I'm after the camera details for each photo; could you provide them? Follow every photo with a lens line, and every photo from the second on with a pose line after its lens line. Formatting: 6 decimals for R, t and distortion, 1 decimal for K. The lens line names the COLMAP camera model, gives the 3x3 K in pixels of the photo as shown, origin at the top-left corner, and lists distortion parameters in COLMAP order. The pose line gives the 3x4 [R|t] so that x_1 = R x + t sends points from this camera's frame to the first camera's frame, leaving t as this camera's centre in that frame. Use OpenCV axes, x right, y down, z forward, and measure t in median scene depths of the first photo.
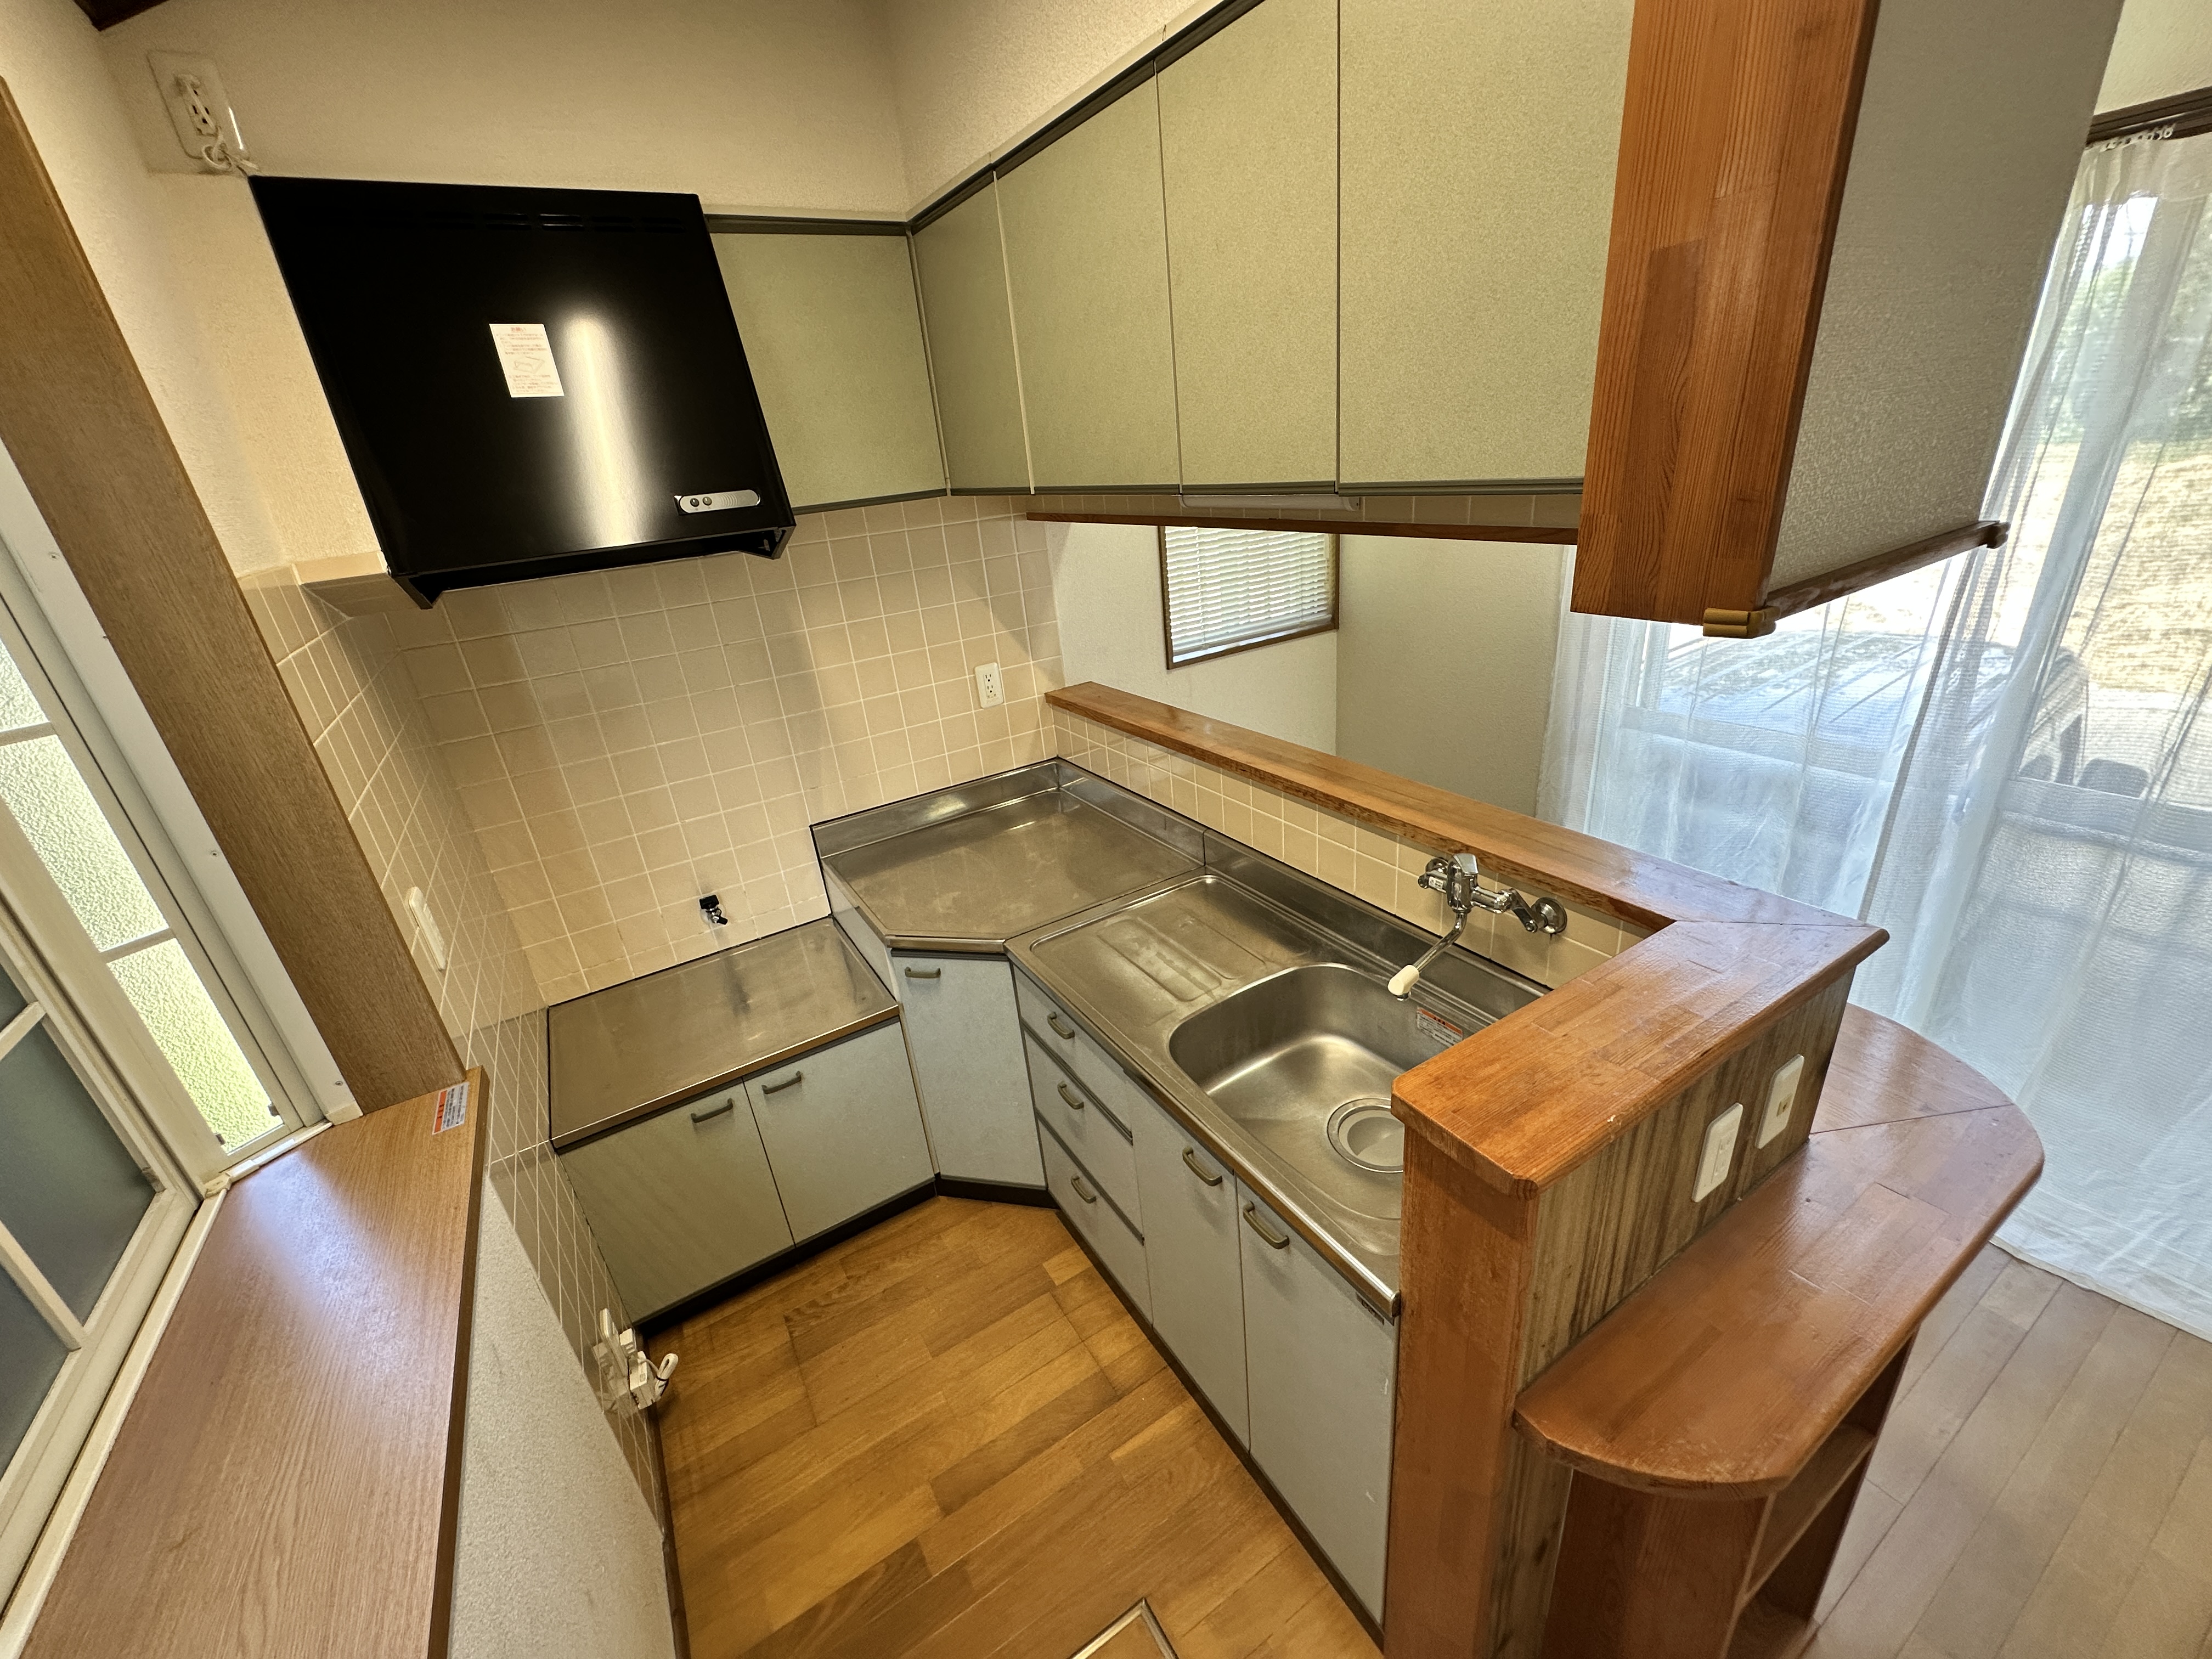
lens RADIAL K [[885.5, 0, 1106.9], [0, 885.5, 824.8], [0, 0, 1]] dist [-0.001060, -0.000018]
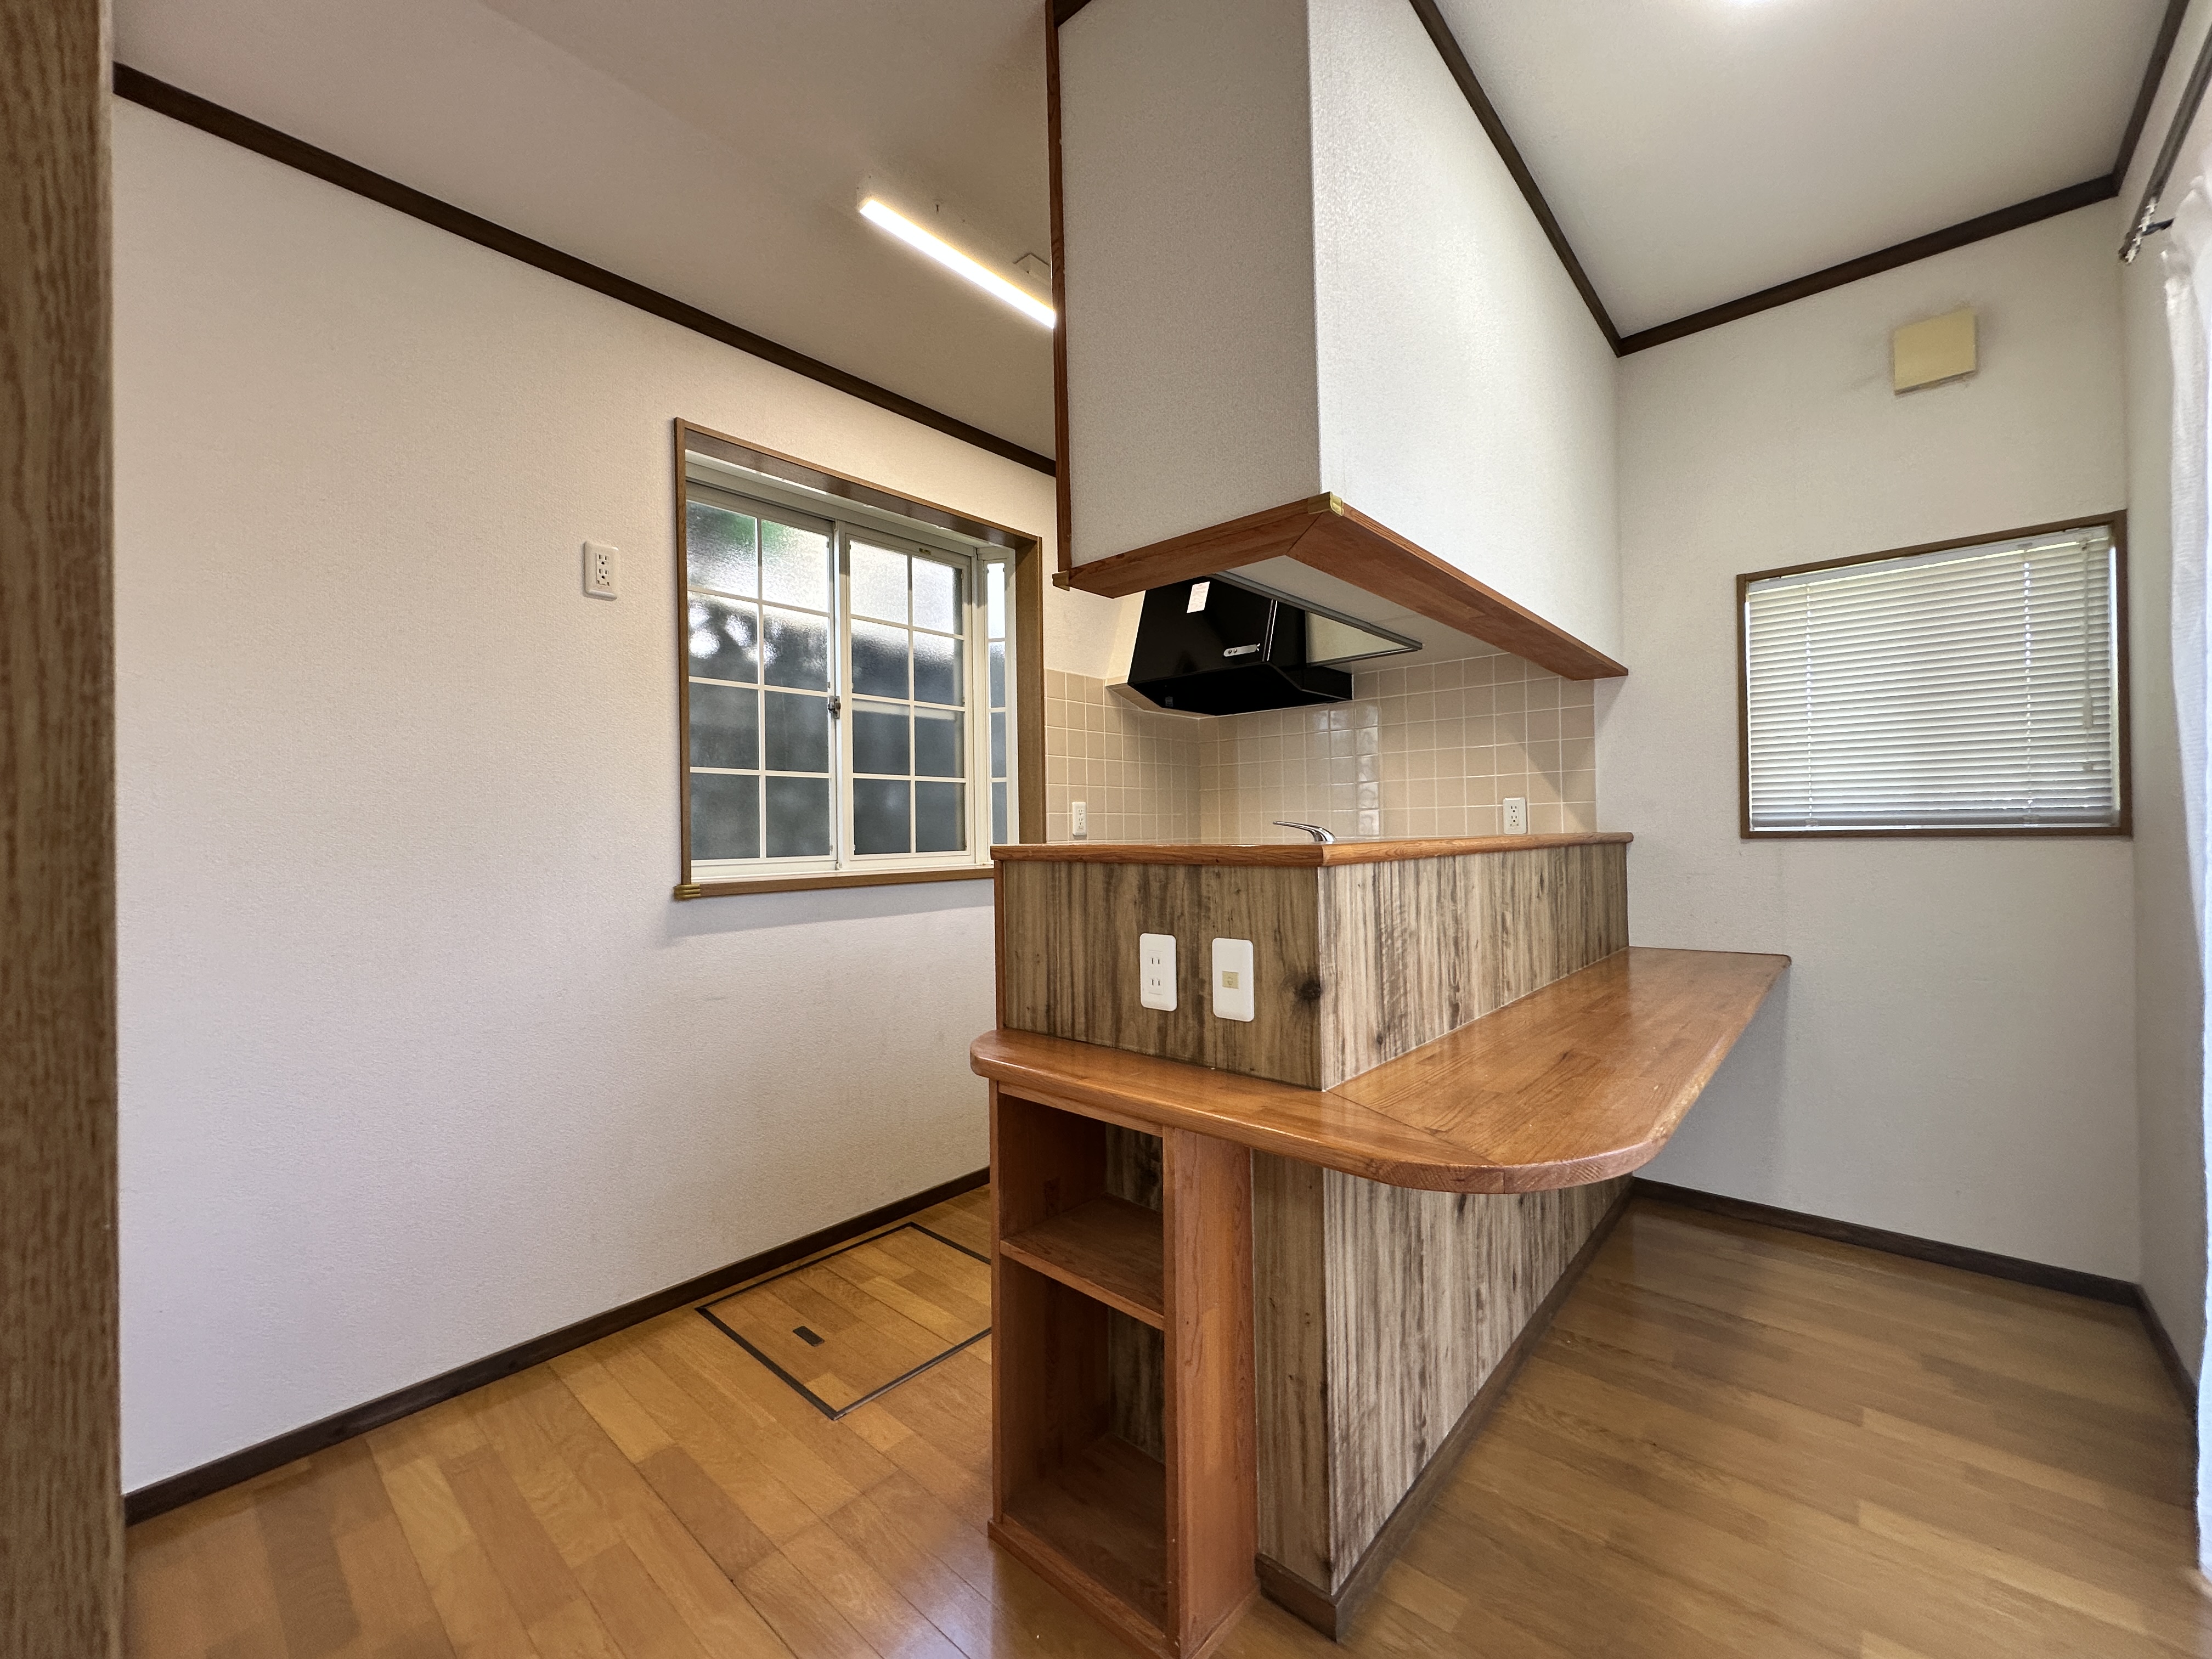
lens RADIAL K [[885.5, 0, 1110.6], [0, 885.5, 828.6], [0, 0, 1]] dist [-0.001060, -0.000018]
pose [[0.289530, 0.082807, -0.953580, 0.840784], [-0.386963, 0.921333, -0.037485, 0.113529], [0.875461, 0.379853, 0.298797, 0.172741]]
